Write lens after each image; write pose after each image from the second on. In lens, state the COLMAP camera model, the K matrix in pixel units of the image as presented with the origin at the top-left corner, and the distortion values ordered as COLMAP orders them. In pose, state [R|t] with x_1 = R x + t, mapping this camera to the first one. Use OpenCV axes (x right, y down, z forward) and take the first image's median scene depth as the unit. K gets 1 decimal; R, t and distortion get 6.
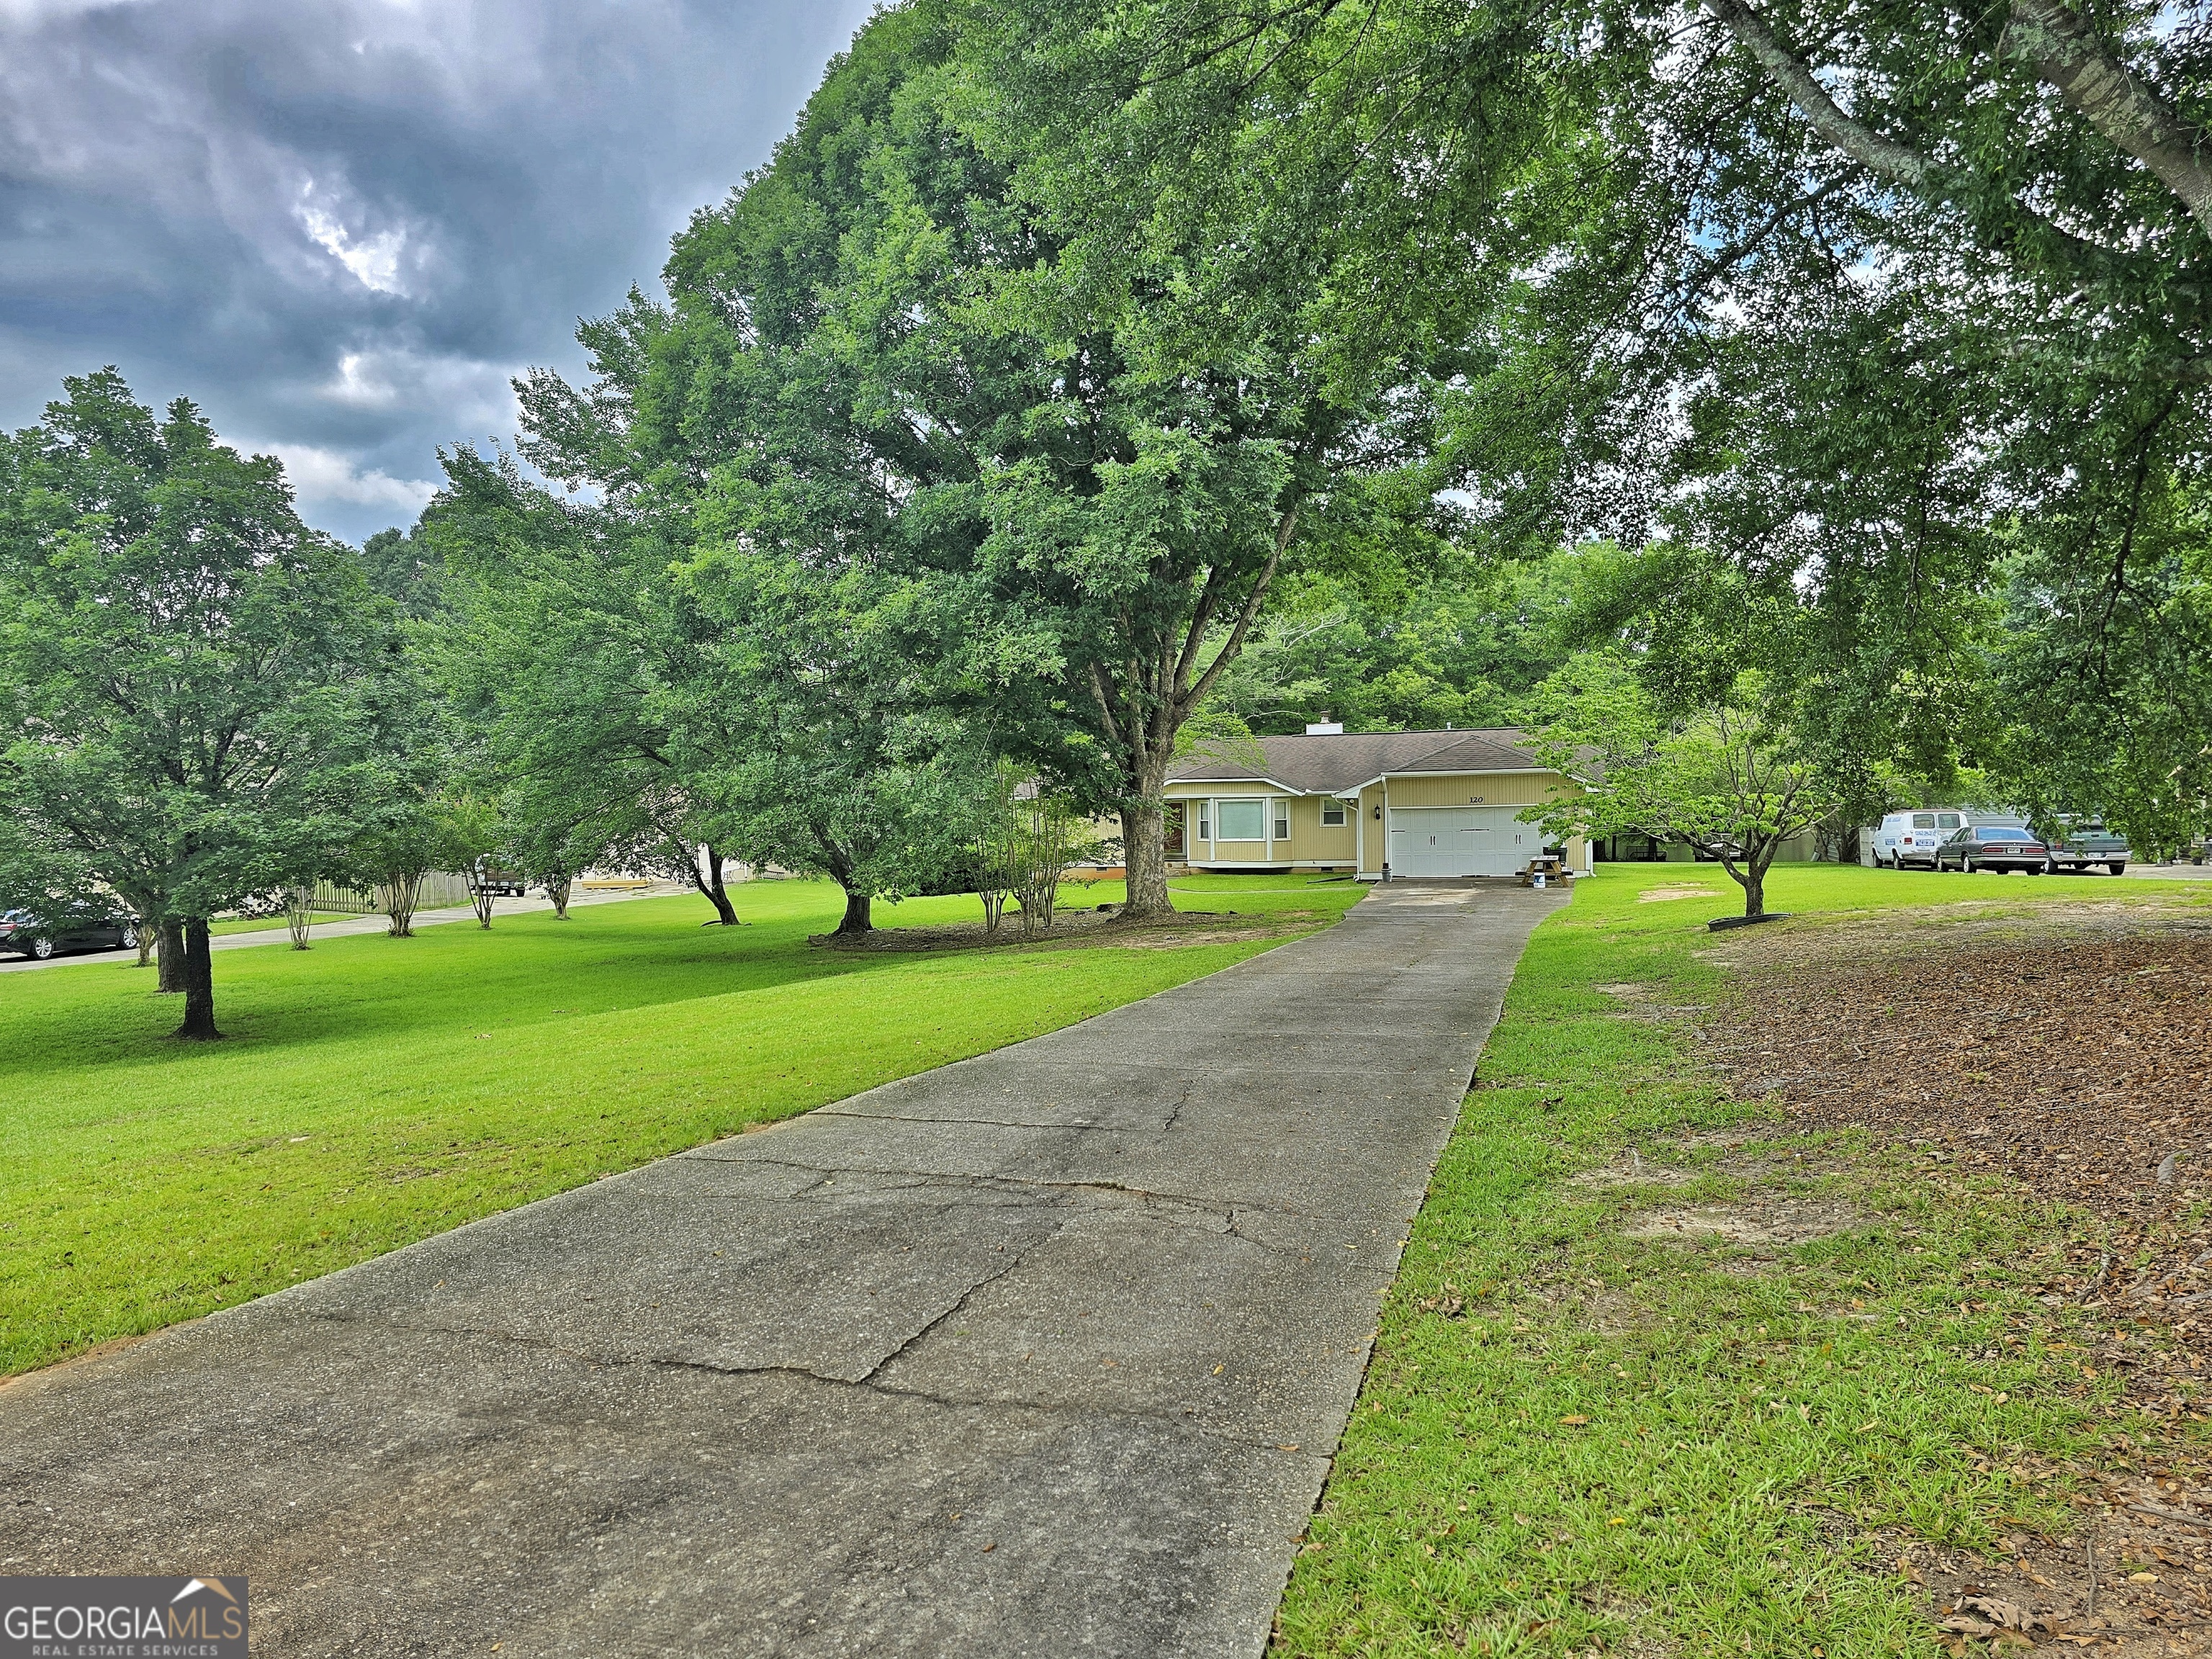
lens RADIAL K [[1410.7, 0, 1027.0], [0, 1410.7, 825.9], [0, 0, 1]] dist [0.000895, 0.000084]
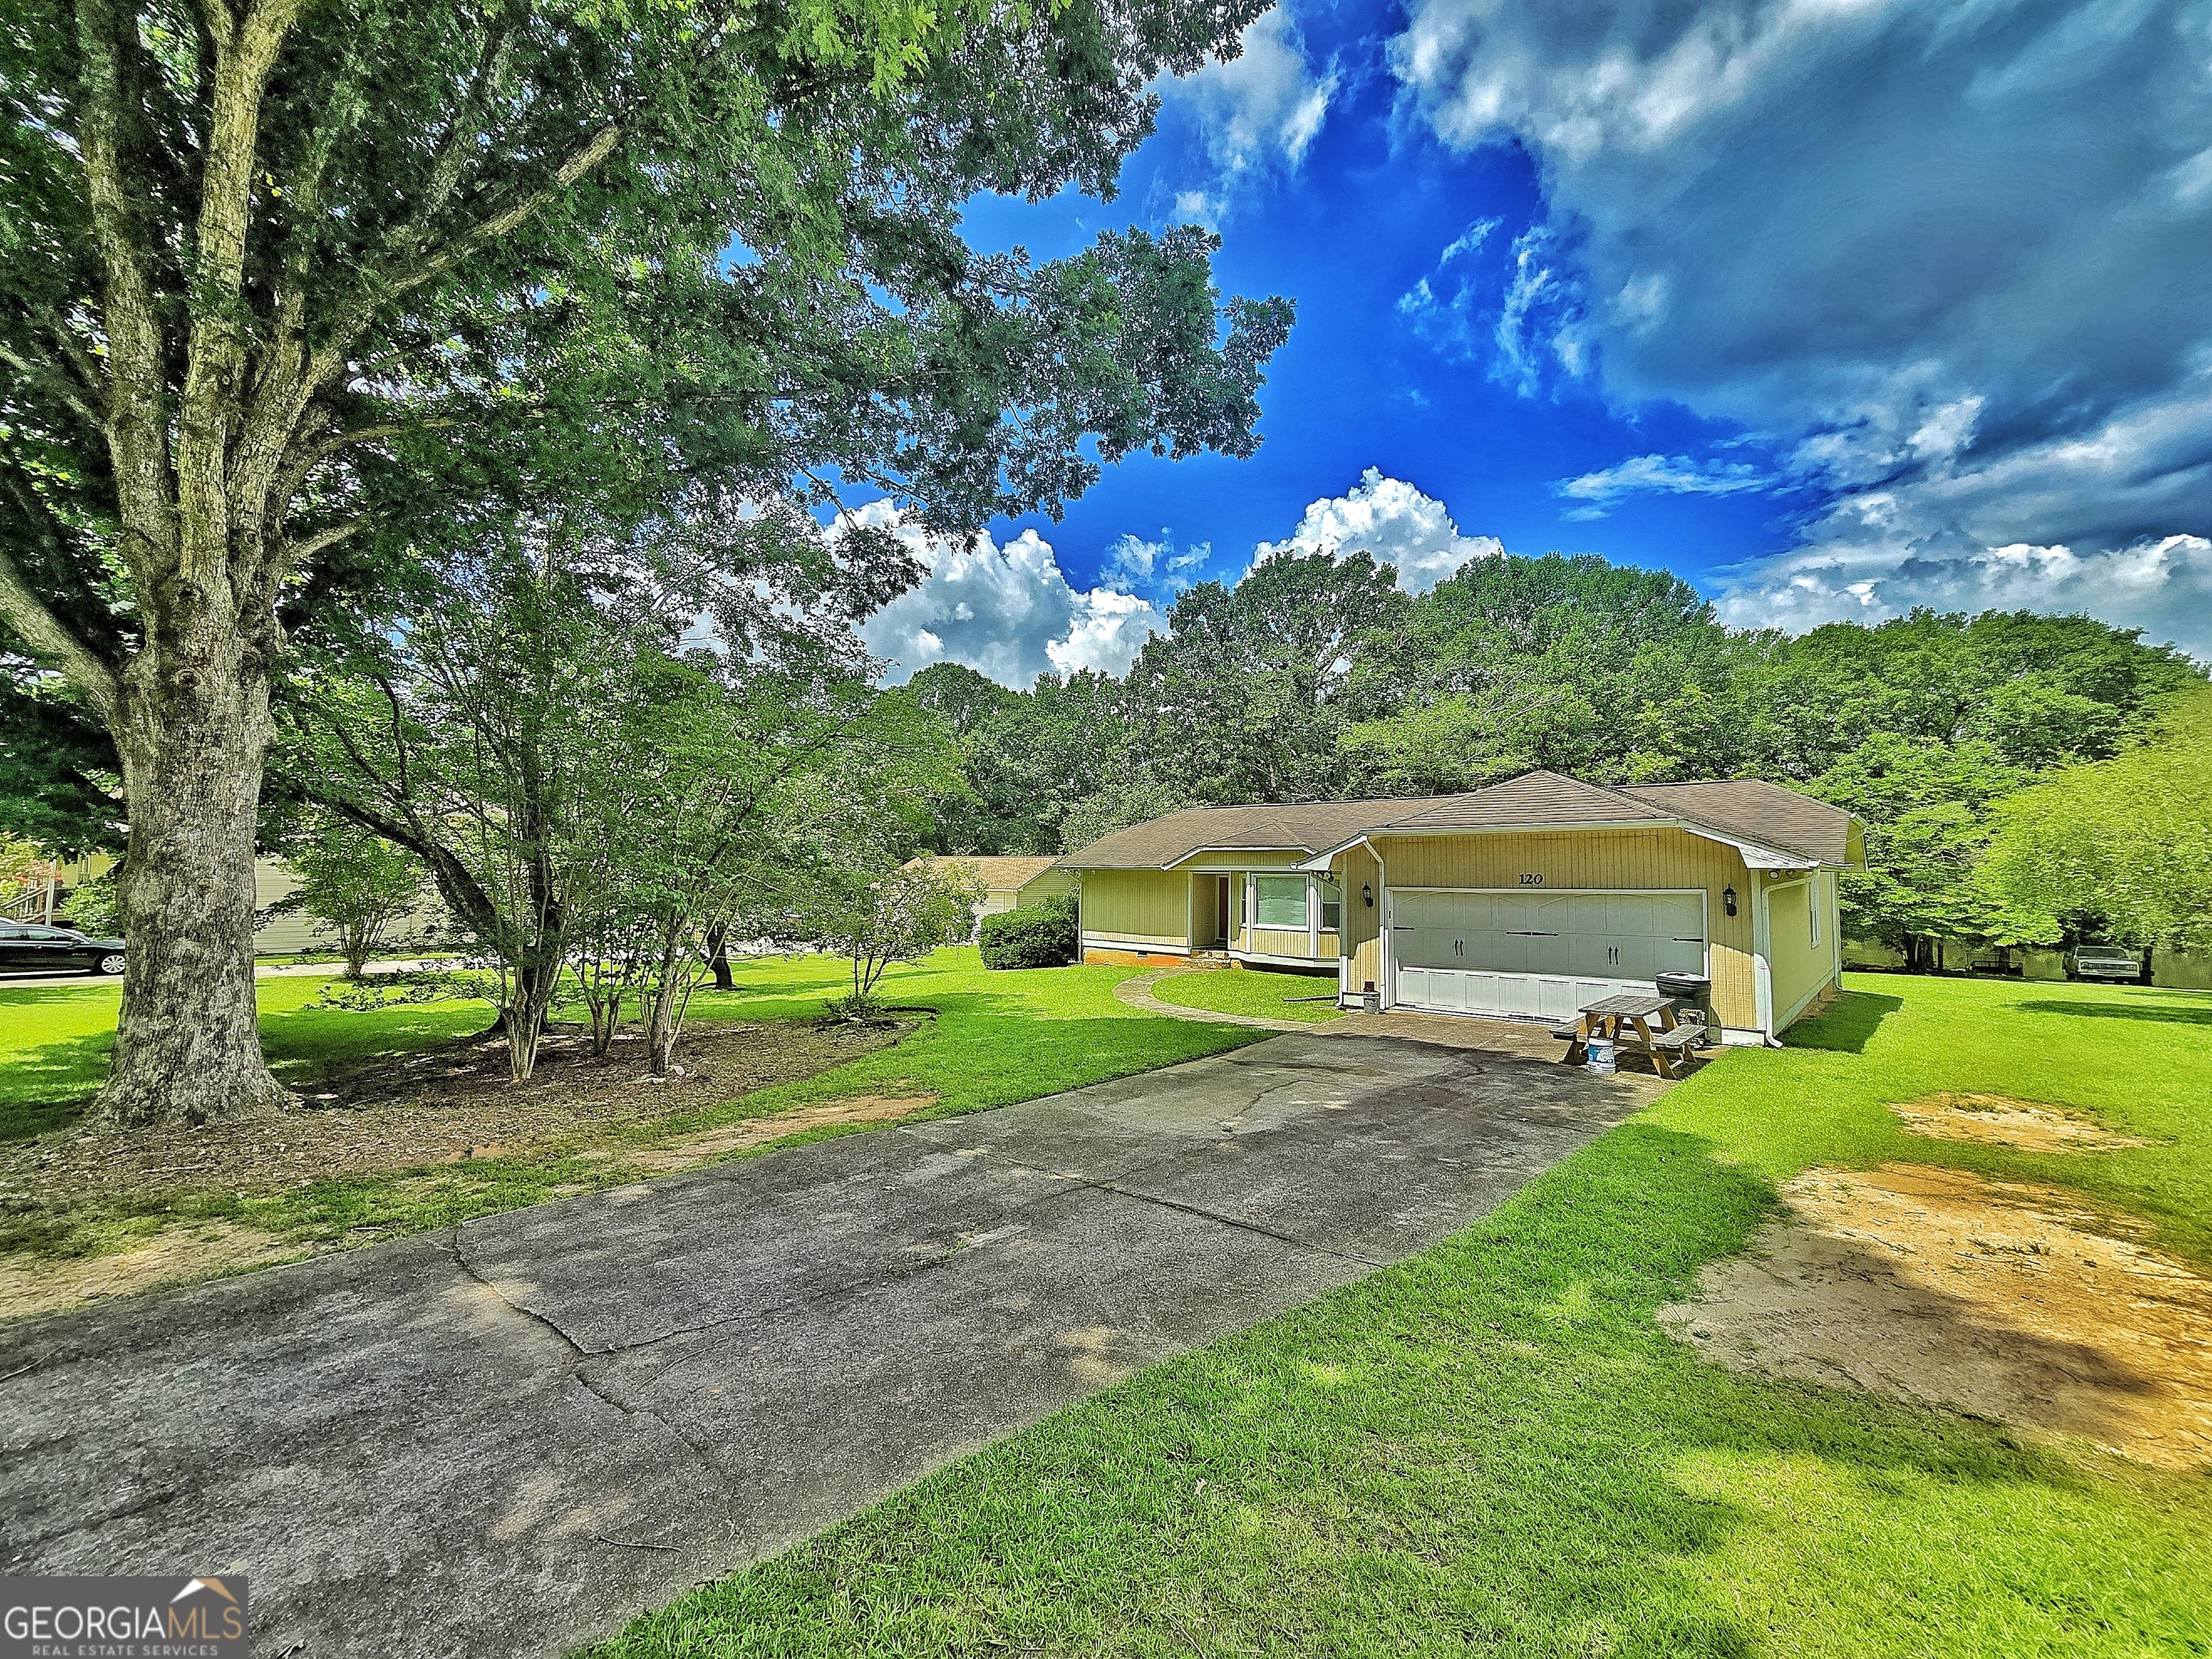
lens RADIAL K [[889.4, 0, 1122.5], [0, 889.4, 819.3], [0, 0, 1]] dist [-0.009016, 0.000837]
pose [[0.929950, 0.008341, -0.367590, 0.275511], [-0.040683, 0.995938, -0.080322, -0.006849], [0.365427, 0.089650, 0.926513, 0.571147]]
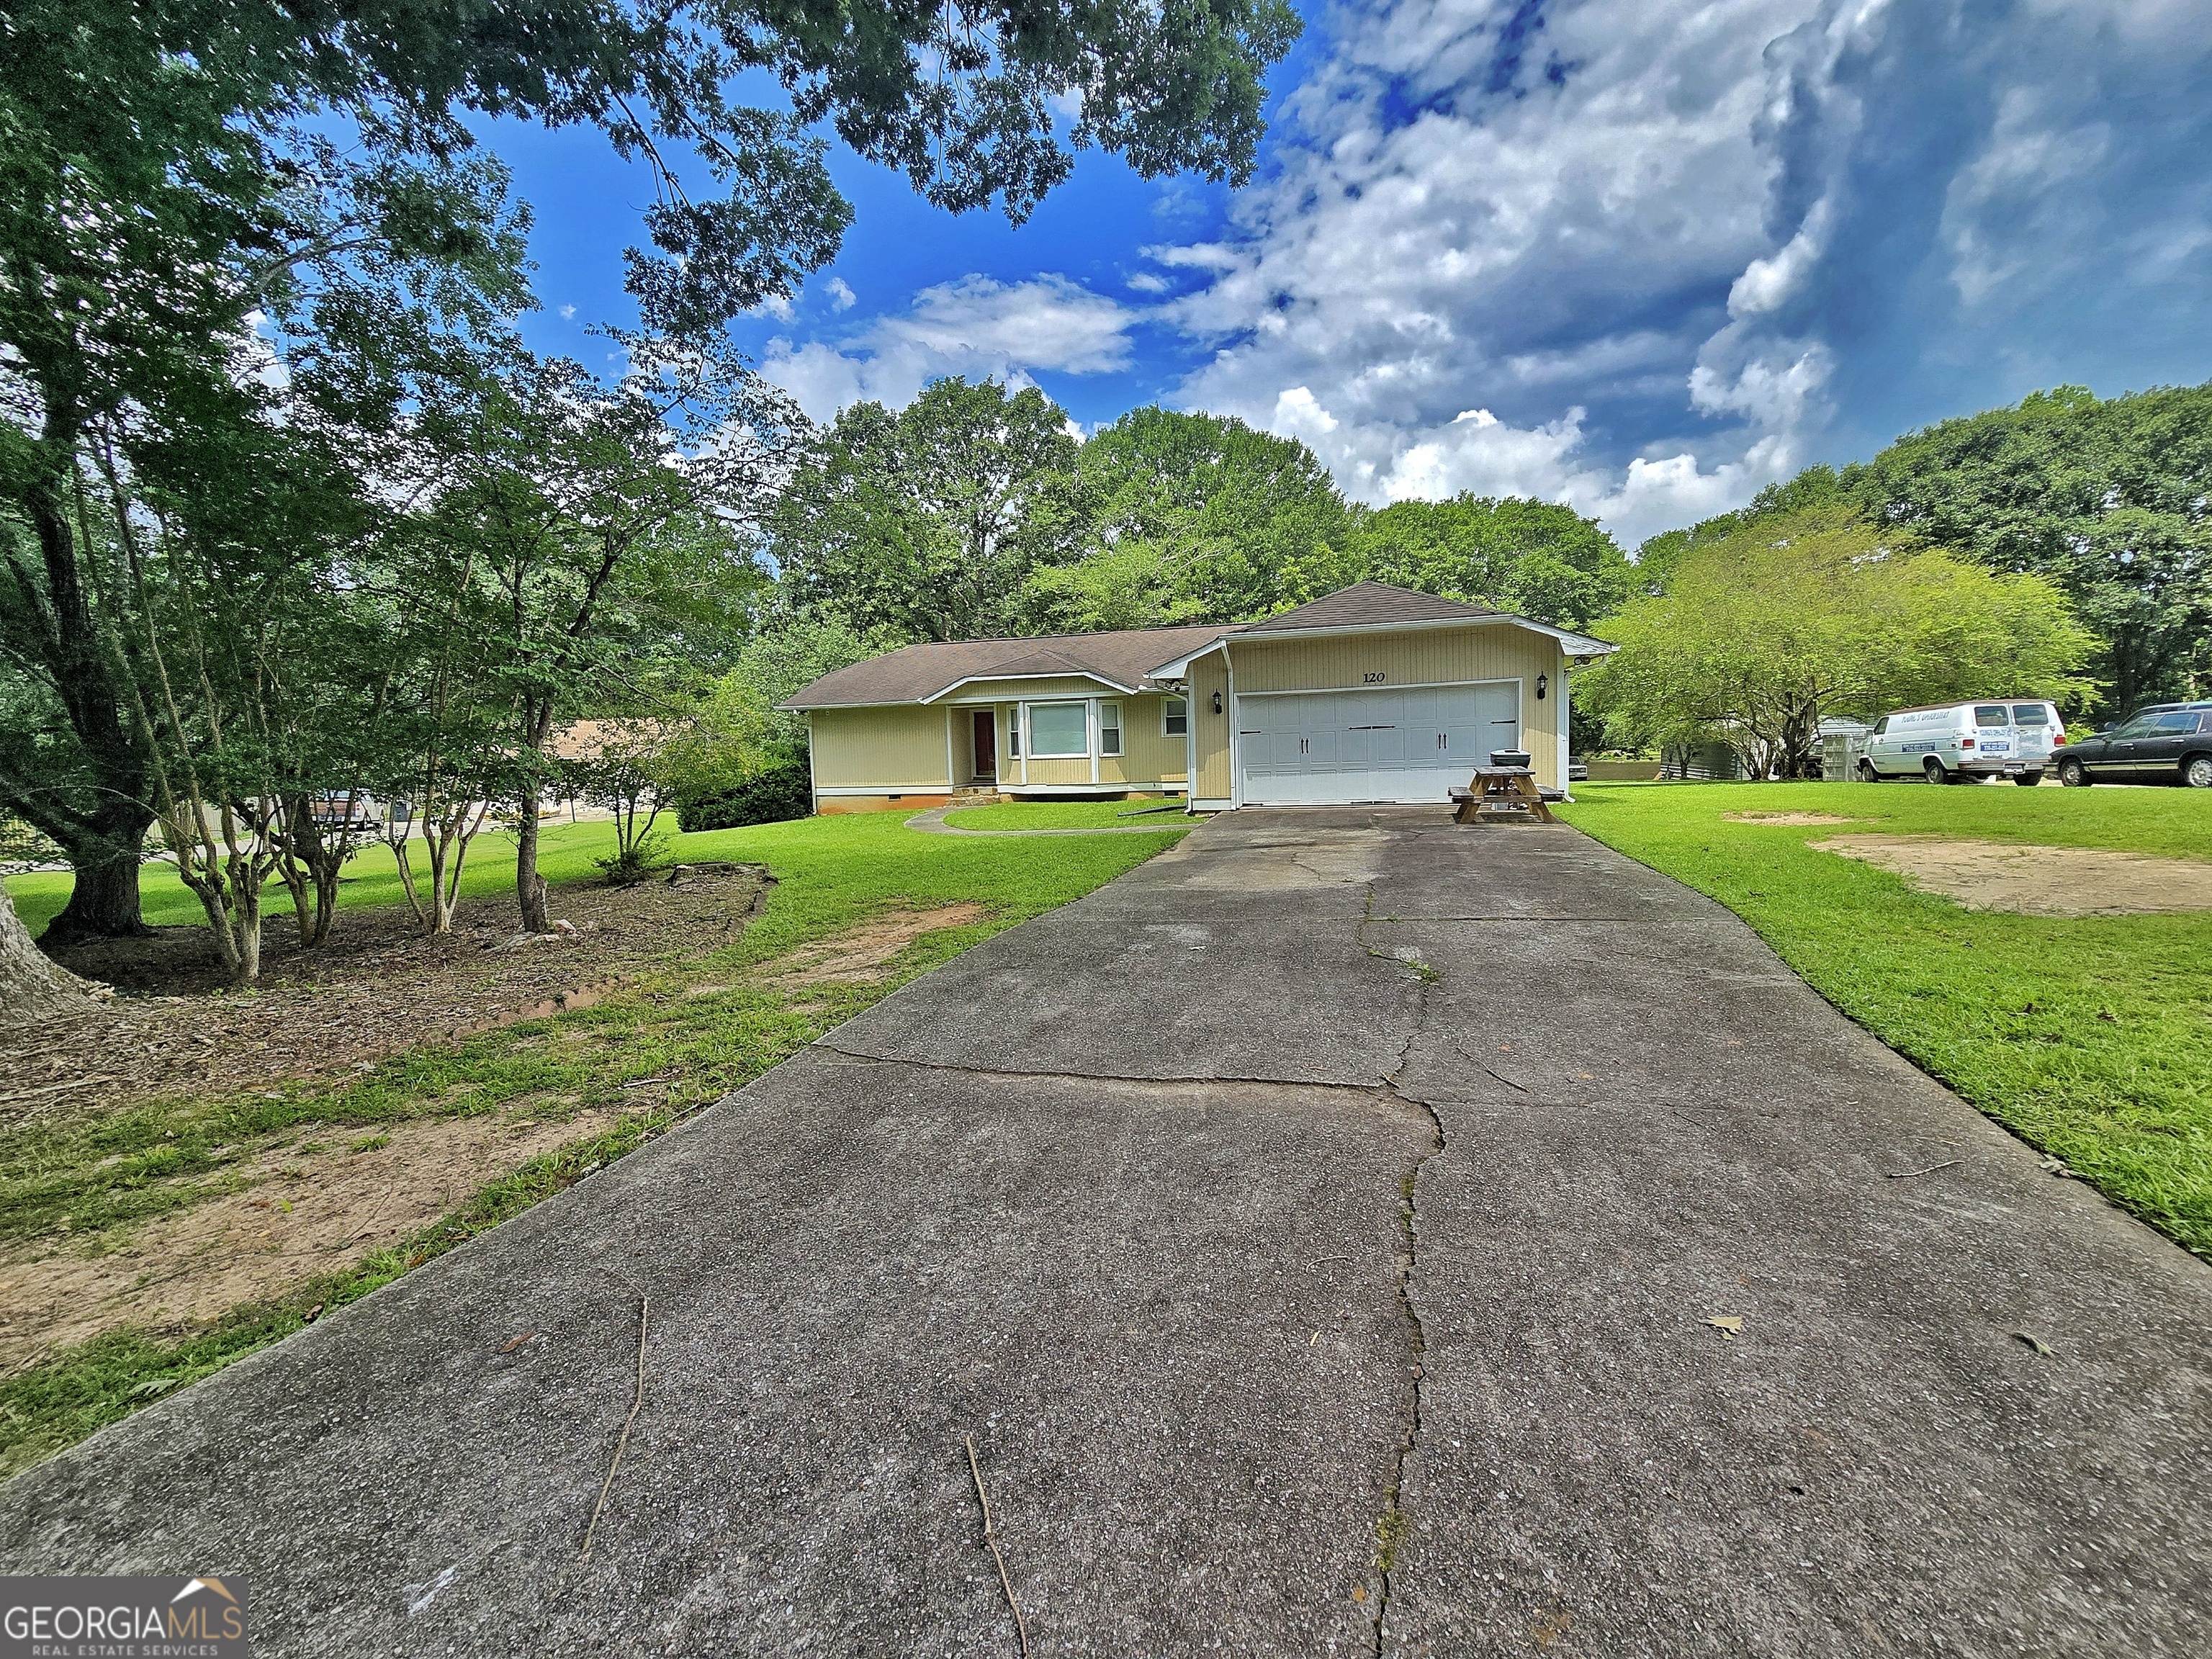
lens RADIAL K [[895.8, 0, 1113.9], [0, 895.8, 803.6], [0, 0, 1]] dist [0.001083, 0.000034]
pose [[0.998414, -0.012517, 0.054895, 0.170825], [0.010193, 0.999048, 0.042421, 0.017088], [-0.055374, -0.041794, 0.997591, 0.573090]]
